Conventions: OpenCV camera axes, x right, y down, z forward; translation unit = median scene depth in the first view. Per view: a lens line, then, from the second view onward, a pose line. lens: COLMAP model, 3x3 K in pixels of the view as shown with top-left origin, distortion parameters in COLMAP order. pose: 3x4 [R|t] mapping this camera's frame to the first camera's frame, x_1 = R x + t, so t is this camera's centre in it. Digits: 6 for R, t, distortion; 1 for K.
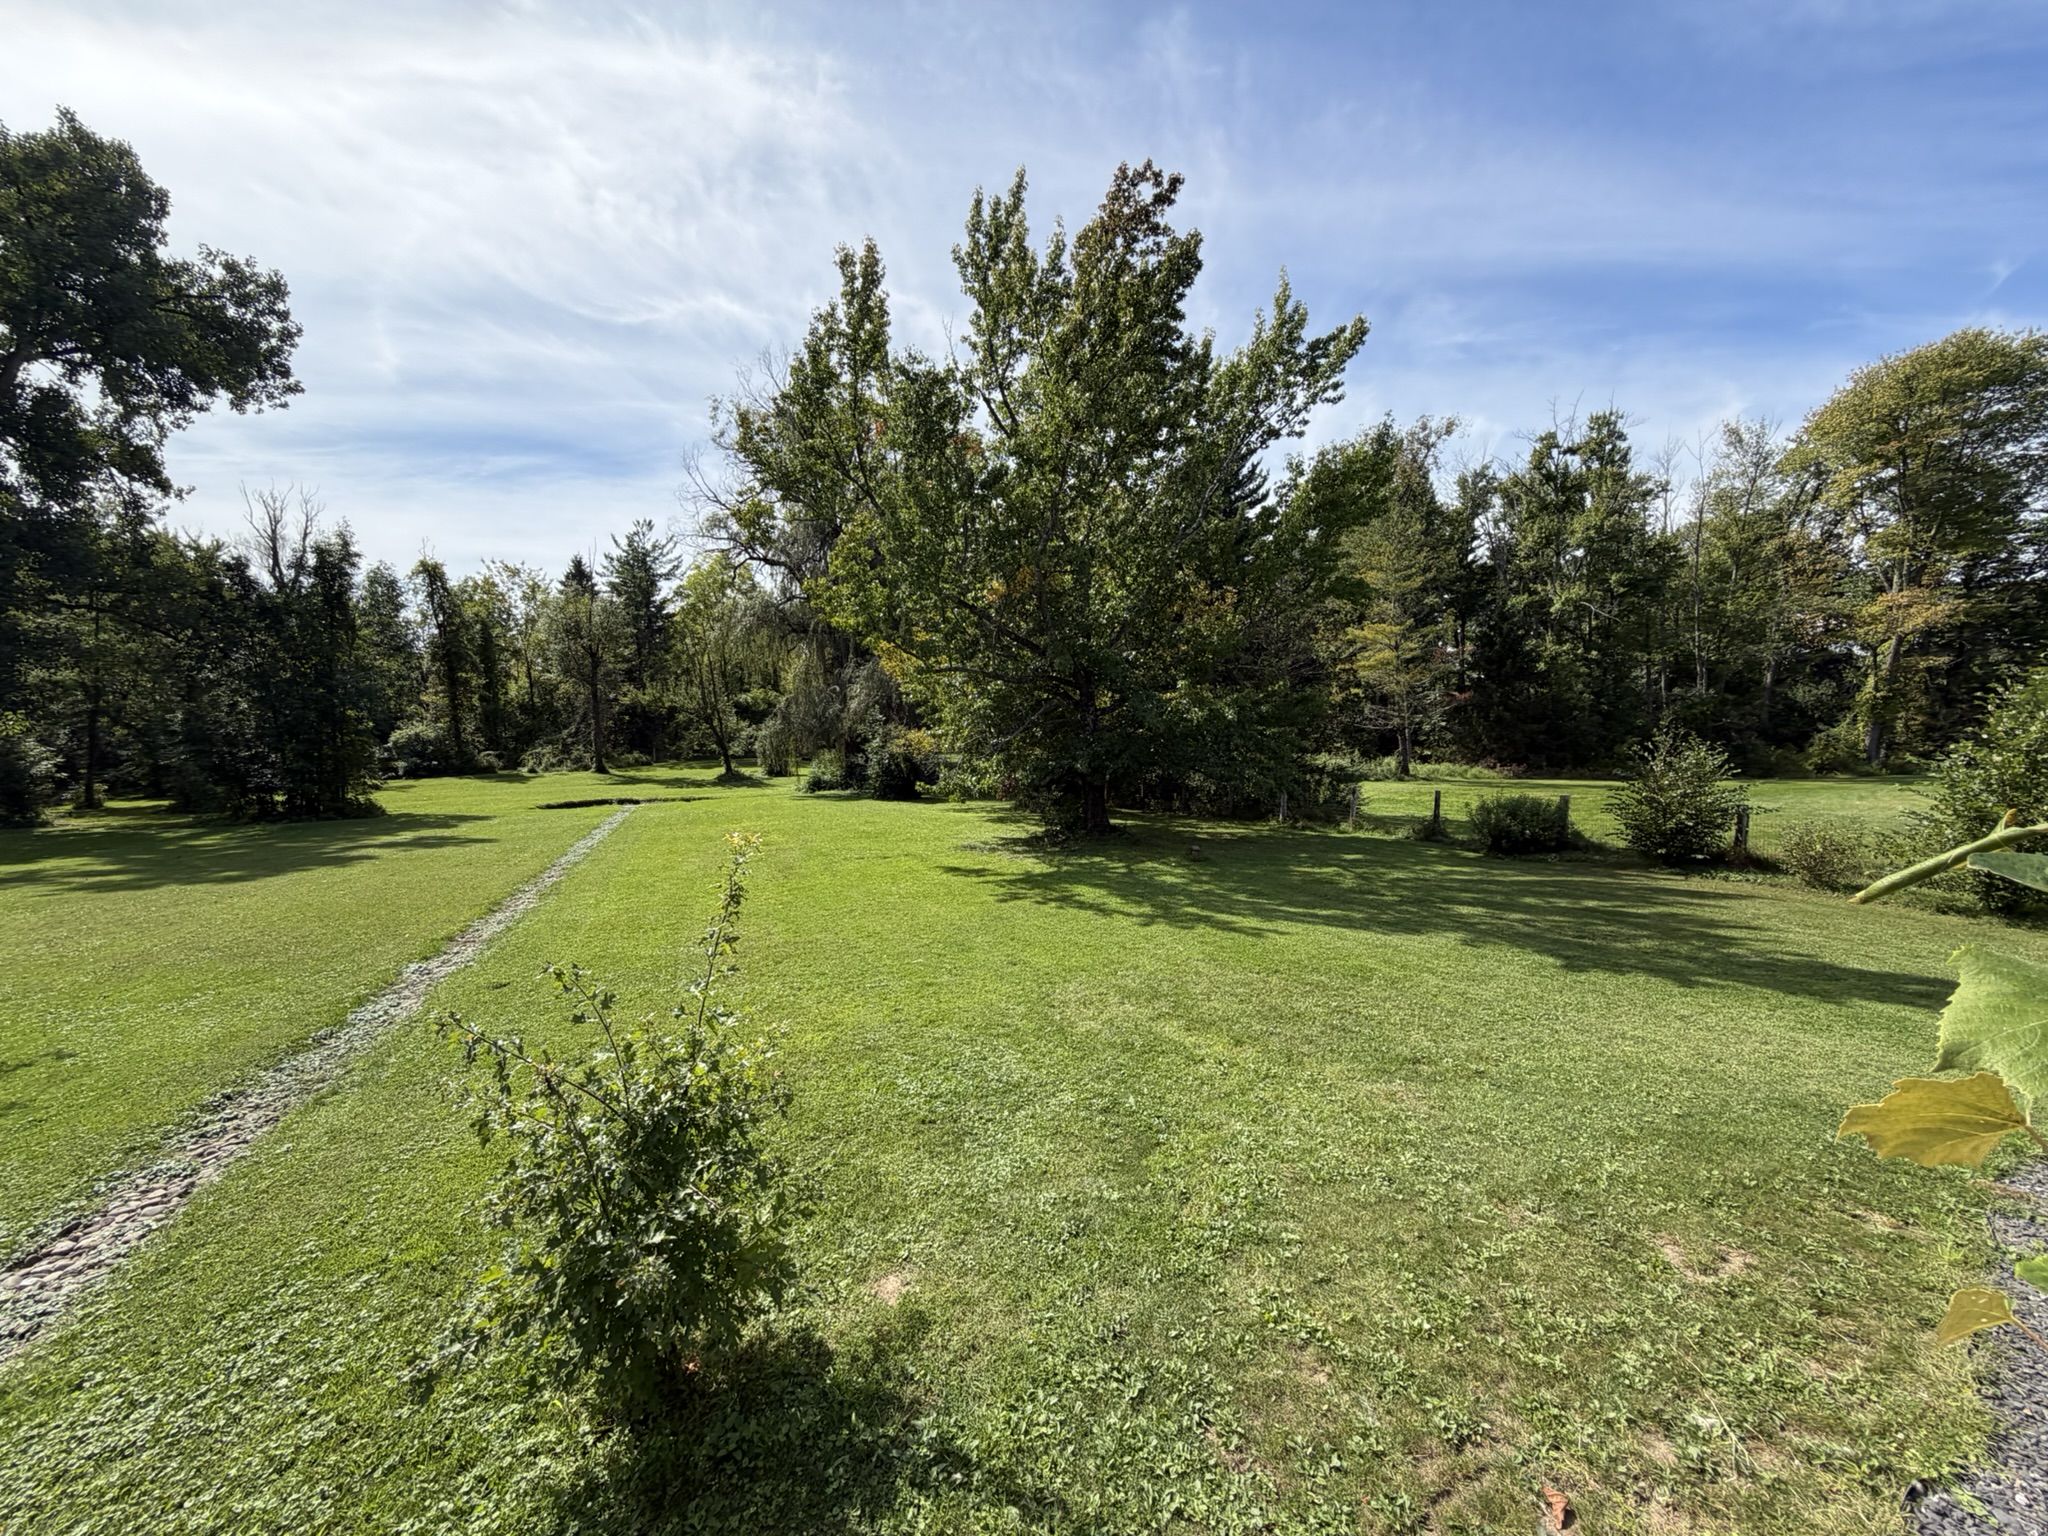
lens RADIAL K [[813.1, 0, 1024.3], [0, 813.1, 769.1], [0, 0, 1]] dist [-0.002783, 0.001206]
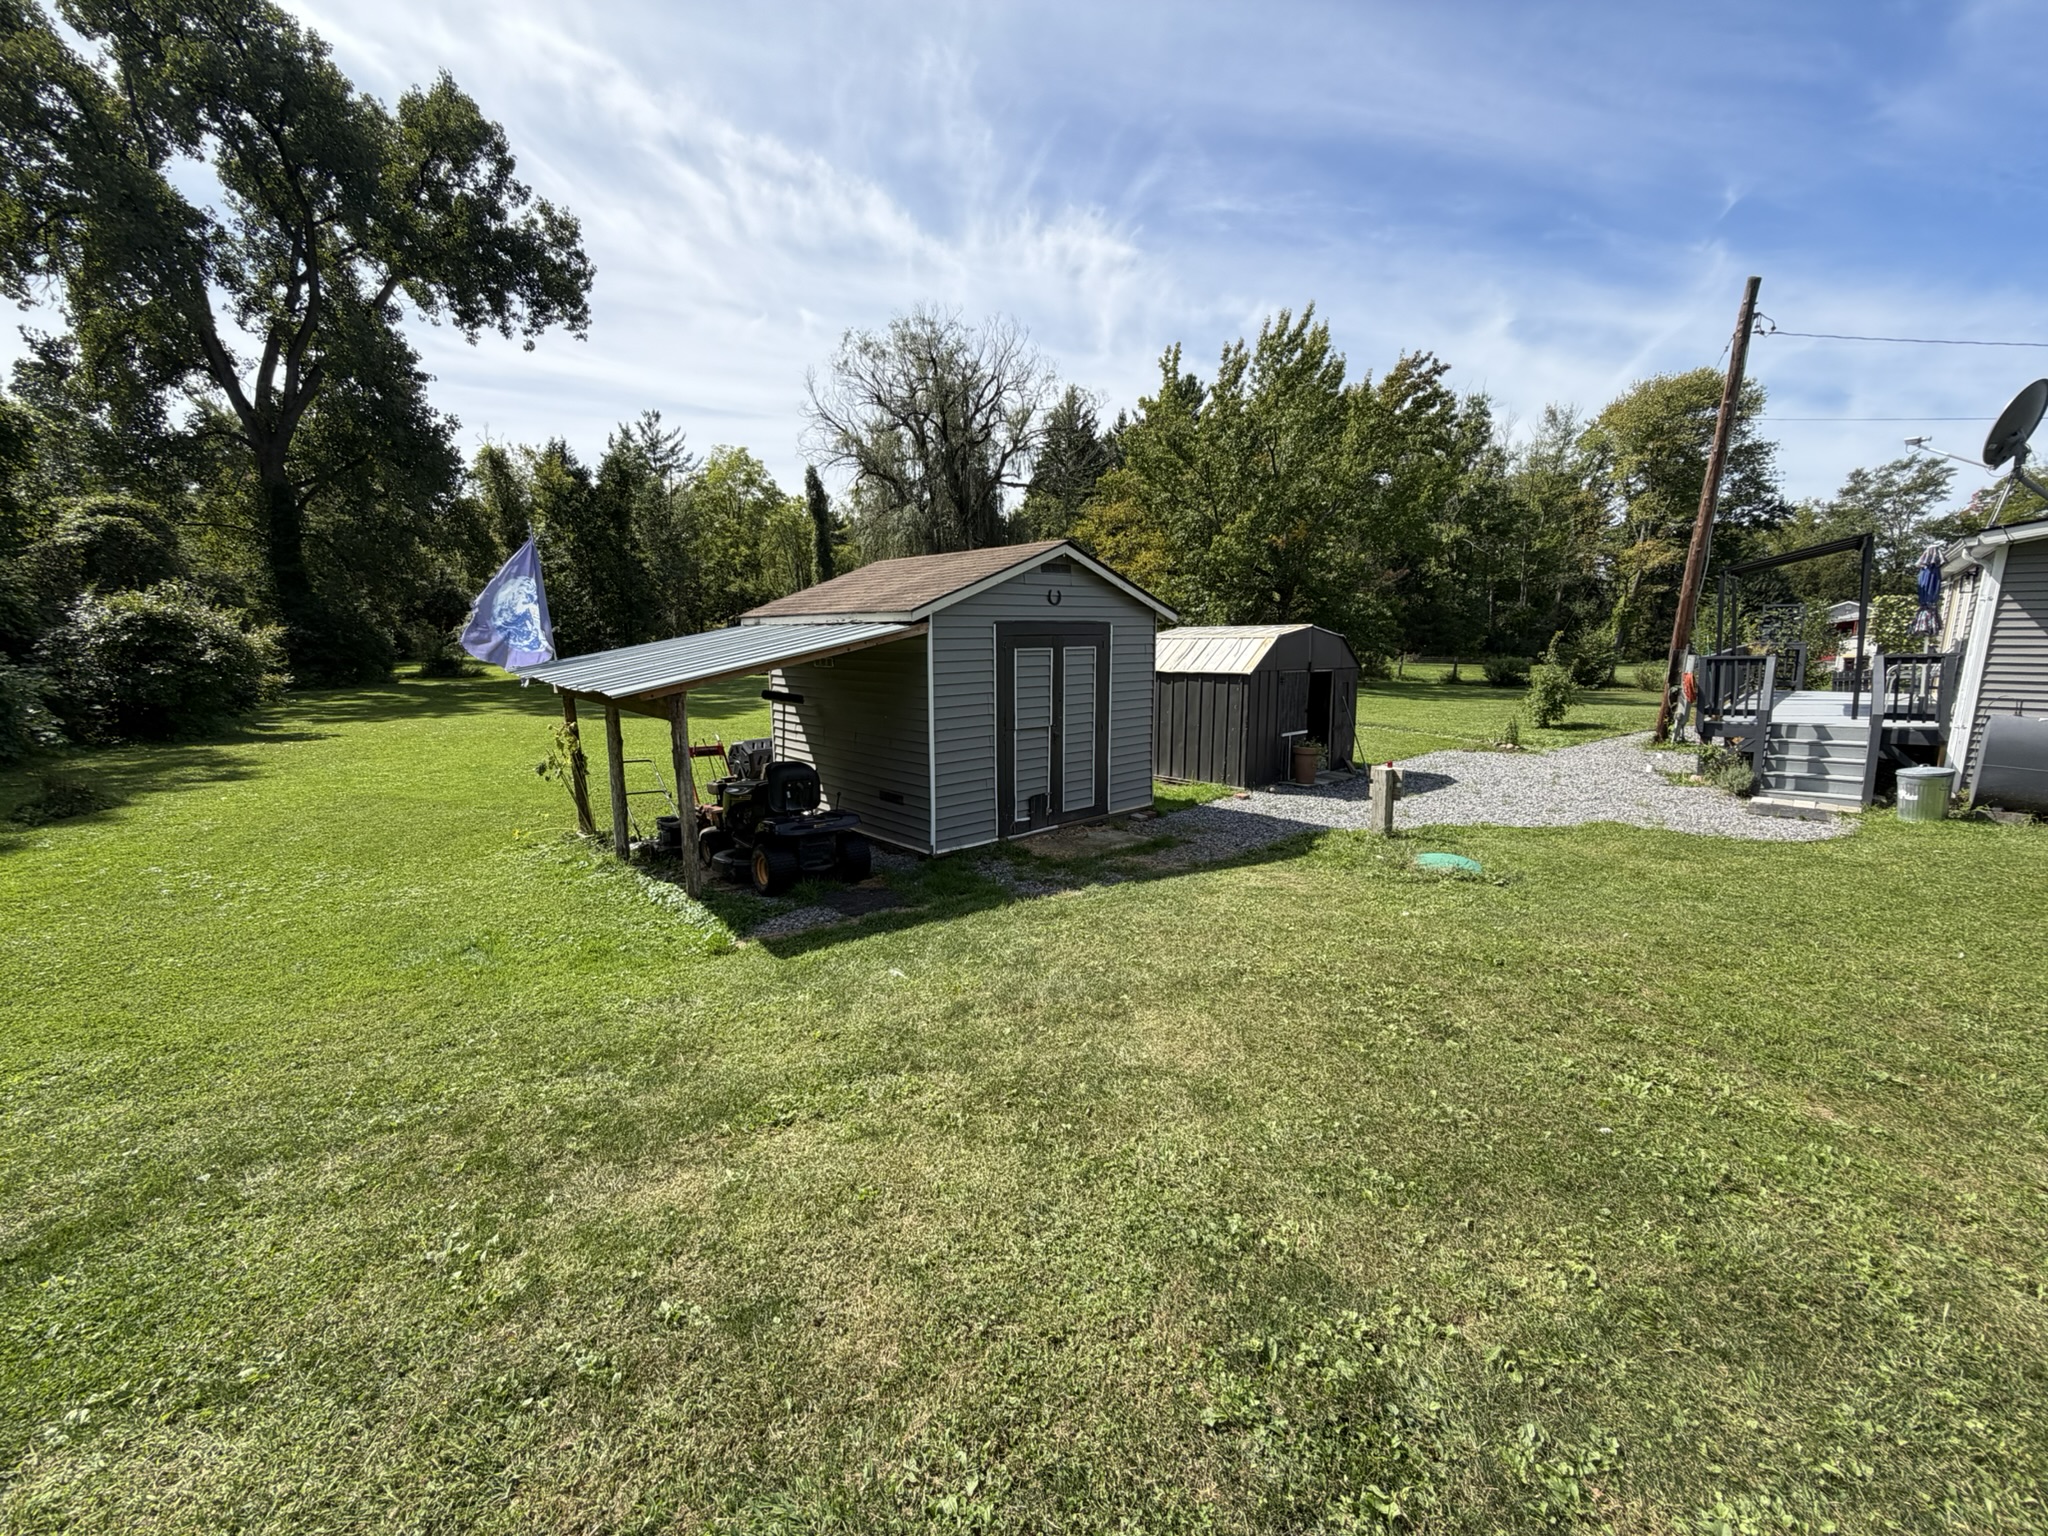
lens RADIAL K [[813.1, 0, 1023.1], [0, 813.1, 773.1], [0, 0, 1]] dist [-0.002783, 0.001206]
pose [[0.978006, -0.017875, 0.207810, -0.339743], [-0.008756, 0.991924, 0.126531, 0.026434], [-0.208393, -0.125567, 0.969951, -0.252362]]
